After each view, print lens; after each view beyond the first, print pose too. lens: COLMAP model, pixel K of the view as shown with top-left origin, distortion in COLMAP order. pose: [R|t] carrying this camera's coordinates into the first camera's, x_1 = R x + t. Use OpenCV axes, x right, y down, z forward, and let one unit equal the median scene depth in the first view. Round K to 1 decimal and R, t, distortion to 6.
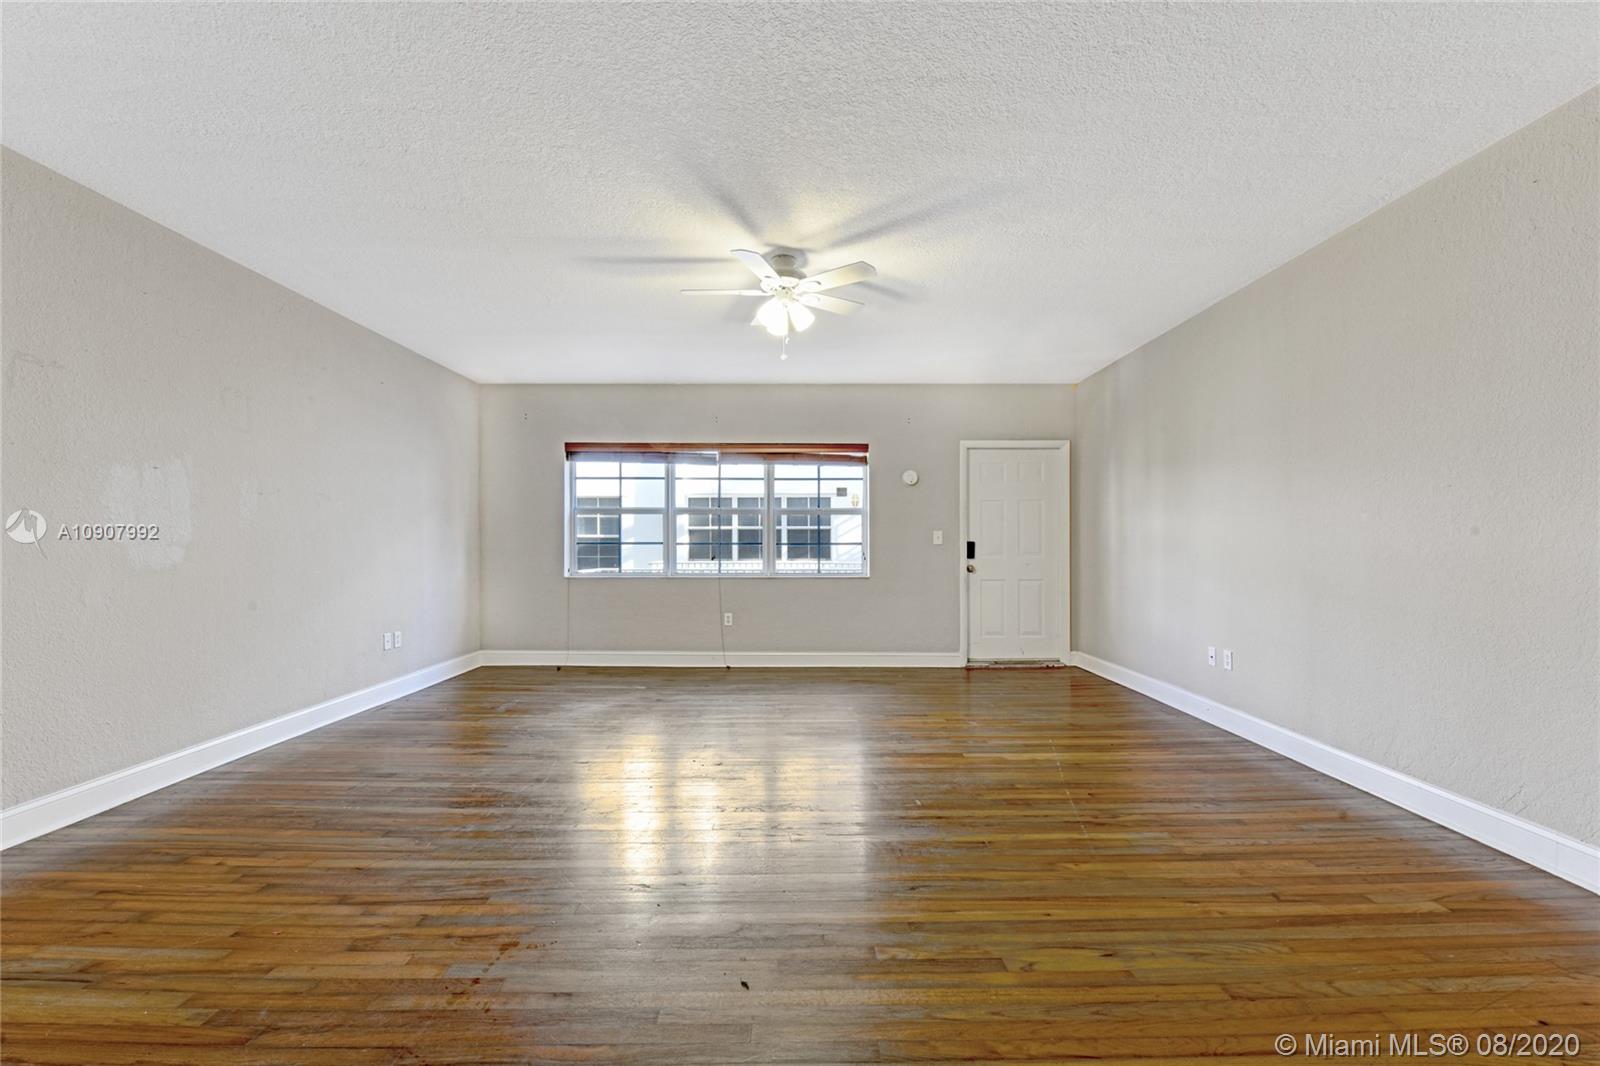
lens RADIAL K [[648.1, 0, 799.8], [0, 648.1, 538.1], [0, 0, 1]] dist [0.000698, 0.000070]
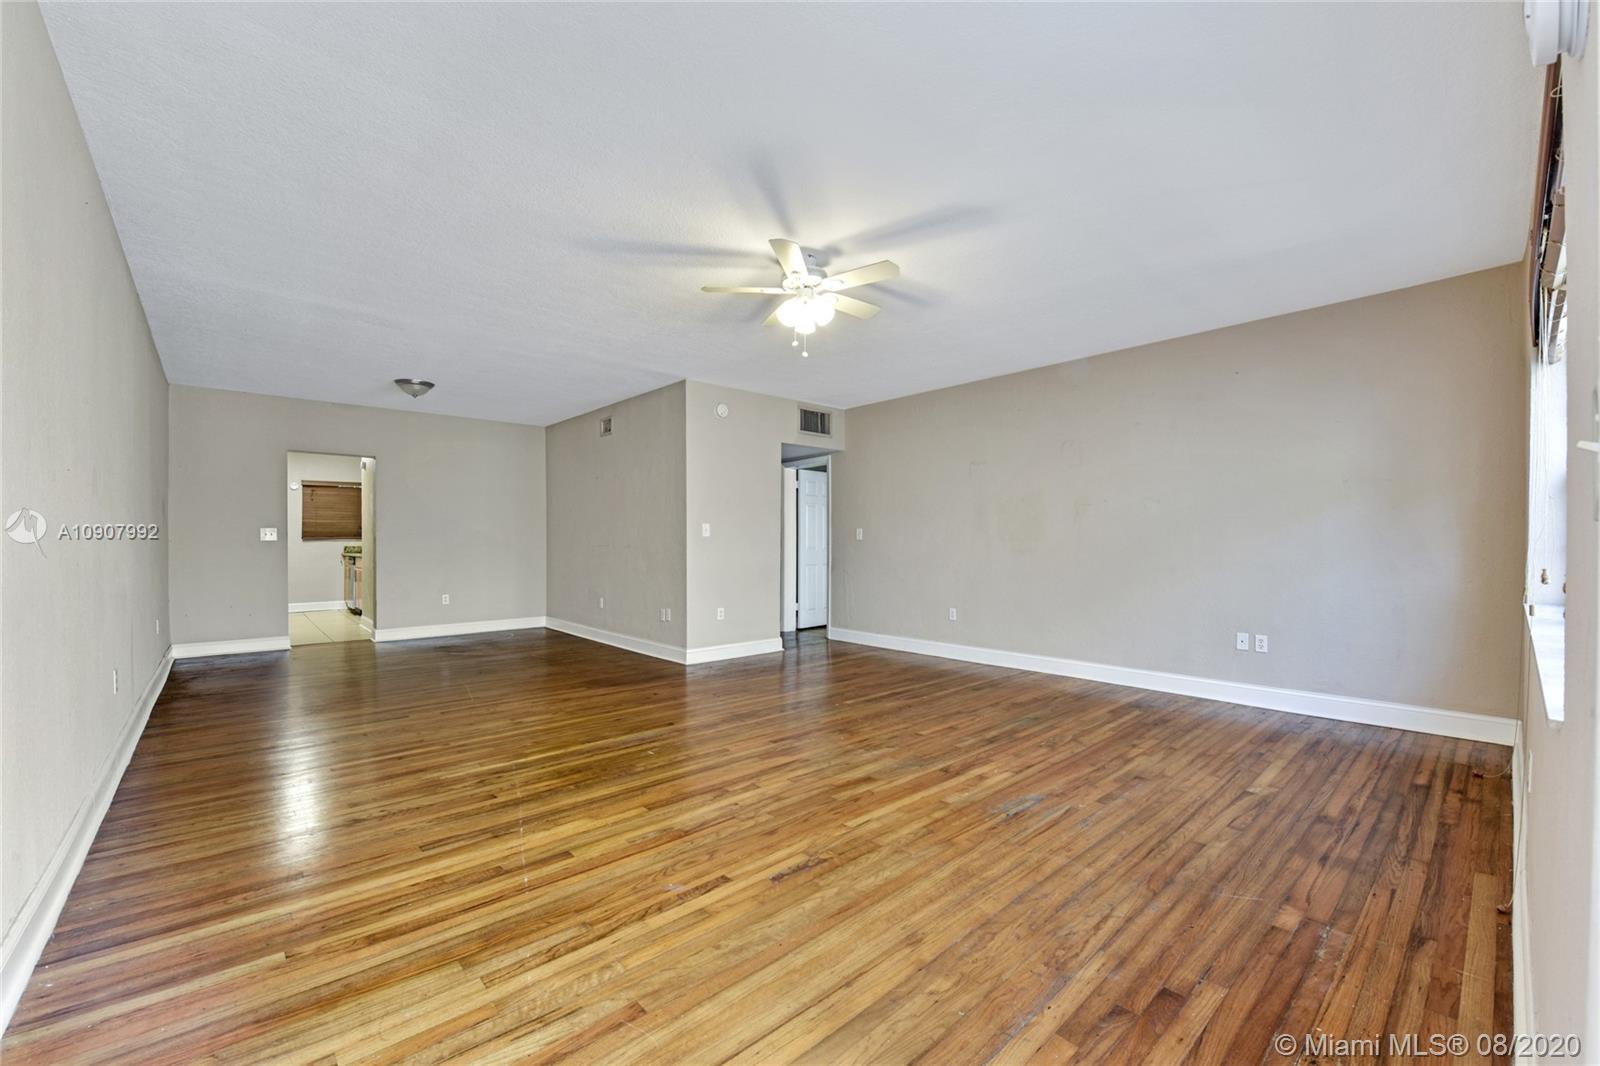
lens RADIAL K [[648.1, 0, 804.5], [0, 648.1, 540.6], [0, 0, 1]] dist [0.000698, 0.000070]
pose [[-0.752382, 0.001367, -0.658726, 0.767427], [0.005446, 0.999977, -0.004146, 0.020433], [0.658705, -0.006706, -0.752371, 2.117985]]
